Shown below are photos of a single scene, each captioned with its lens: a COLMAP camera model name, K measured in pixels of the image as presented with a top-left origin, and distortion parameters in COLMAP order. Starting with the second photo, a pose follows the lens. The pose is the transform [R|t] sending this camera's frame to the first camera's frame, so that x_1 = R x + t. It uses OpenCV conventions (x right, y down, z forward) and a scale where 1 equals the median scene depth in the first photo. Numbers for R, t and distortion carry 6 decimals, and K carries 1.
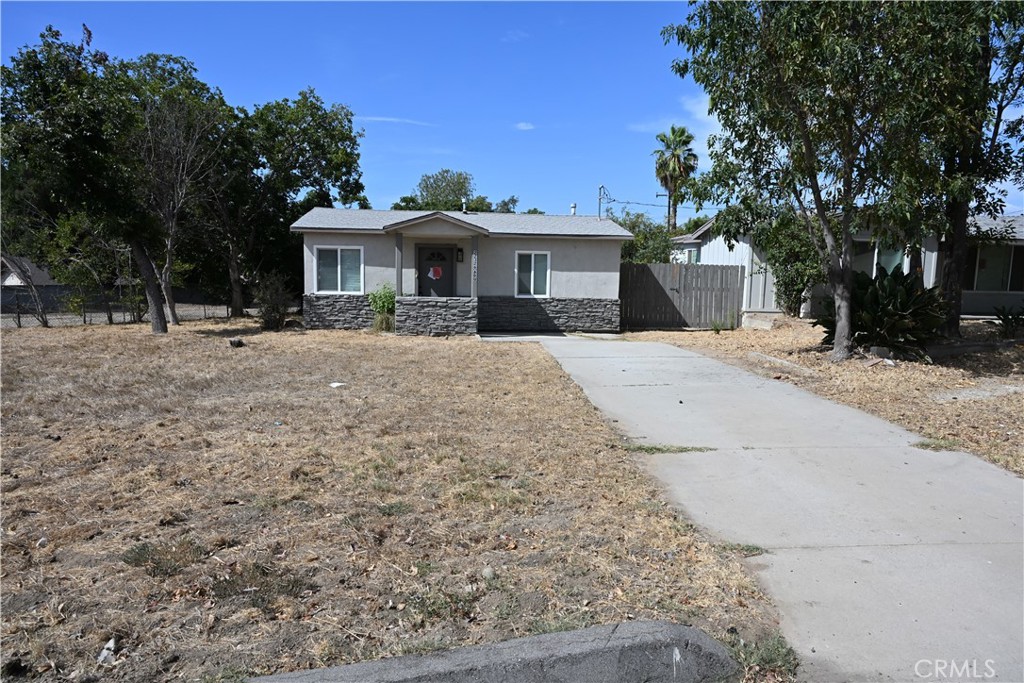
lens RADIAL K [[681.5, 0, 507.0], [0, 681.5, 339.6], [0, 0, 1]] dist [0.001352, -0.005211]
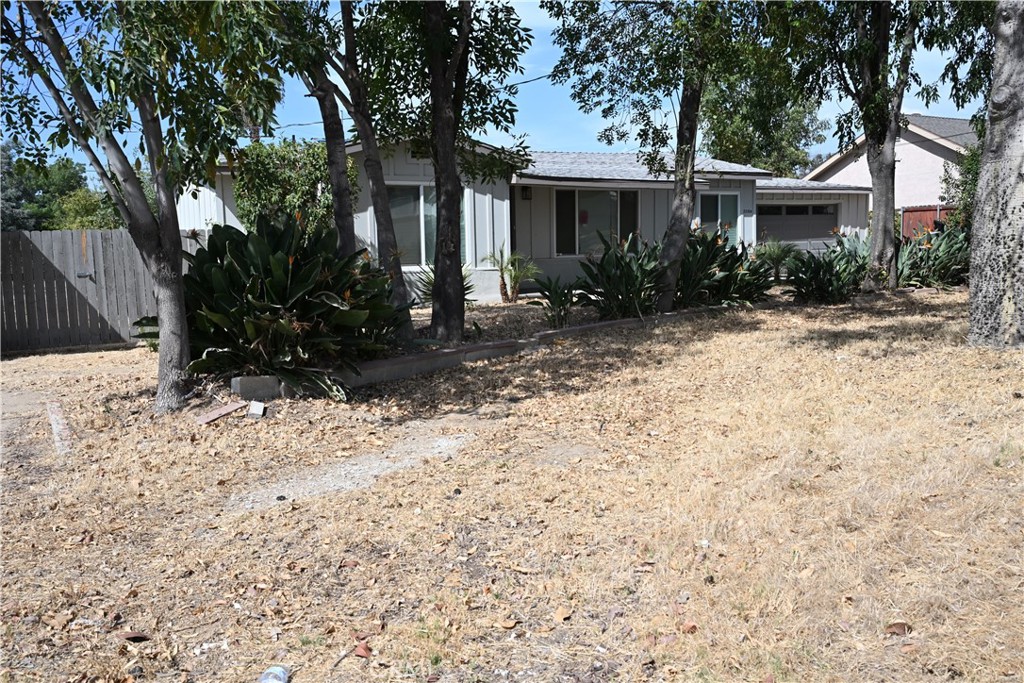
lens RADIAL K [[905.4, 0, 512.0], [0, 905.4, 341.5], [0, 0, 1]] dist [-0.000008, -0.000782]
pose [[0.904519, -0.083116, 0.418256, 0.374979], [0.081915, 0.996421, 0.020861, -0.010205], [-0.418493, 0.015392, 0.908090, 0.275587]]
